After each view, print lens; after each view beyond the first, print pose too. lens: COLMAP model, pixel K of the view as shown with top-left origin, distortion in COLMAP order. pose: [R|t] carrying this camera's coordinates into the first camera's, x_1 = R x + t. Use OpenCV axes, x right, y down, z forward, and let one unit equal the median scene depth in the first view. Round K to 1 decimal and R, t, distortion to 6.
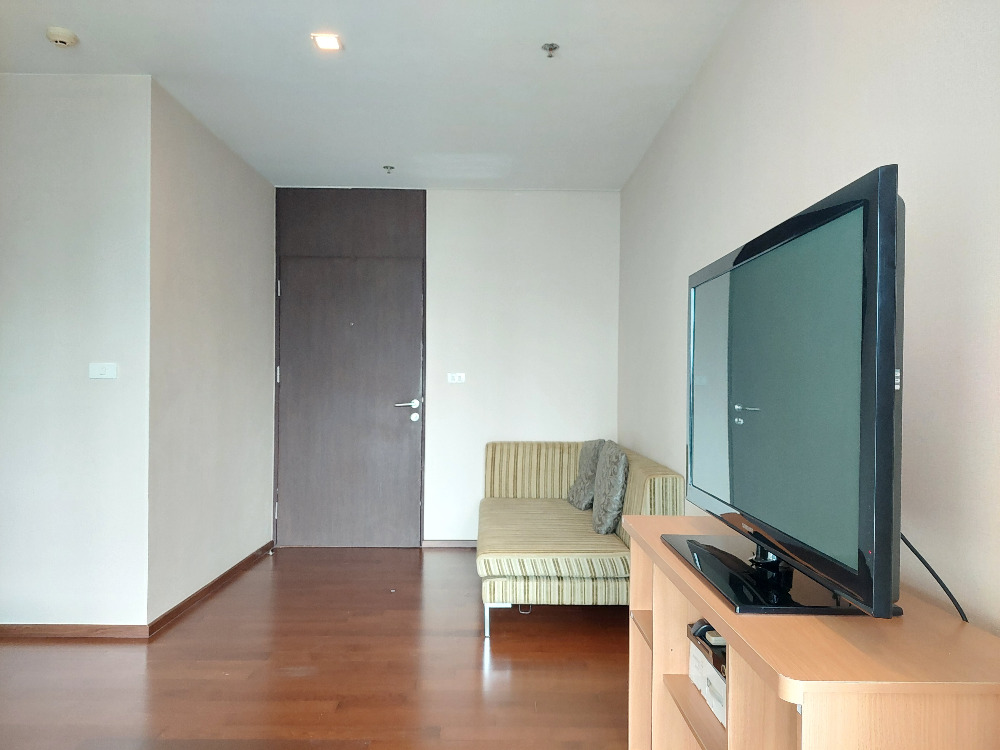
lens RADIAL K [[724.2, 0, 498.6], [0, 724.2, 389.9], [0, 0, 1]] dist [0.061891, -0.024920]
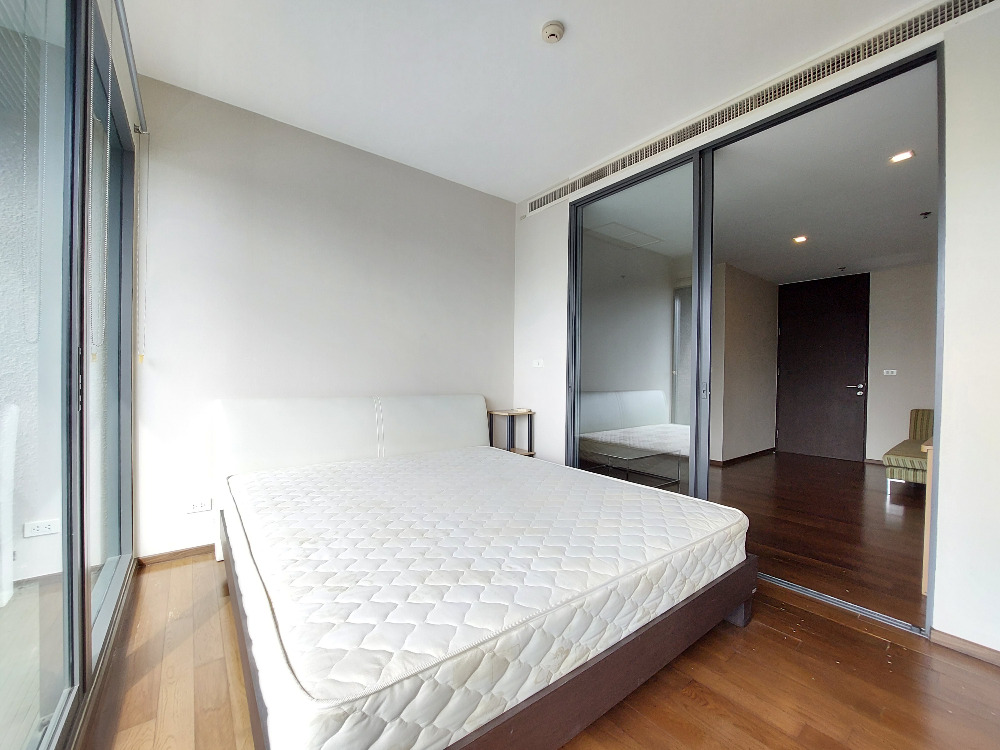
lens RADIAL K [[399.3, 0, 499.9], [0, 399.3, 380.4], [0, 0, 1]] dist [-0.017101, -0.001053]
pose [[0.609257, 0.009282, -0.792919, 0.184200], [-0.014153, 0.999899, 0.000830, 0.024451], [0.792847, 0.010717, 0.609327, -0.550618]]
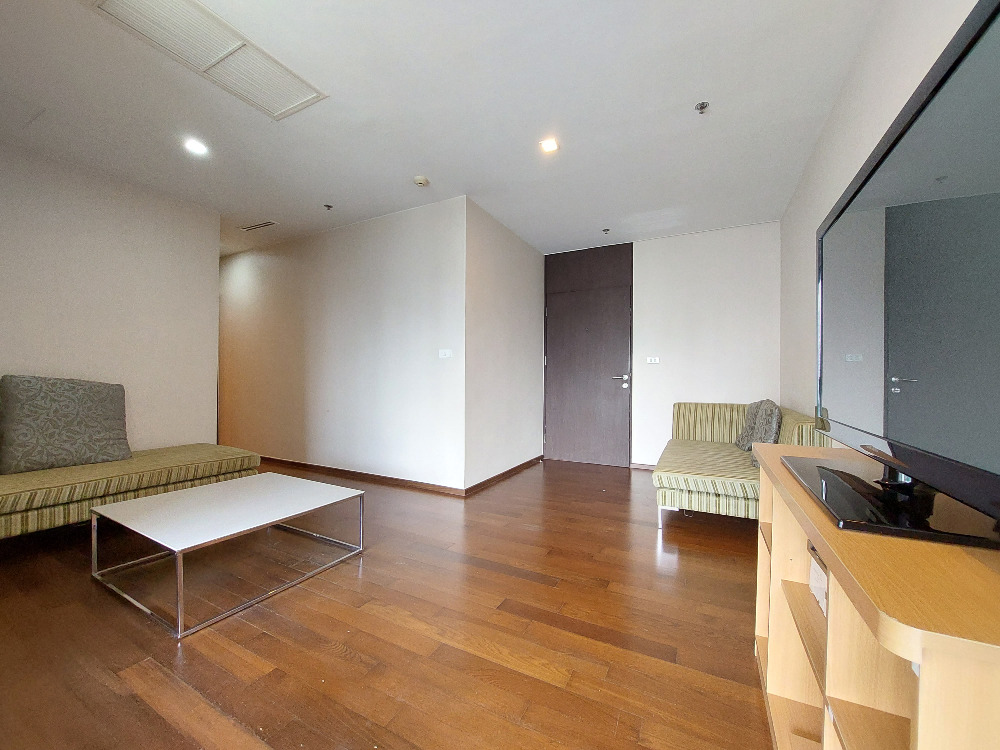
lens RADIAL K [[399.3, 0, 495.0], [0, 399.3, 379.3], [0, 0, 1]] dist [-0.017101, -0.001053]
pose [[0.881908, -0.001452, -0.471419, 0.064751], [-0.002426, 0.999968, -0.007618, 0.046293], [0.471415, 0.007862, 0.881877, 0.138656]]
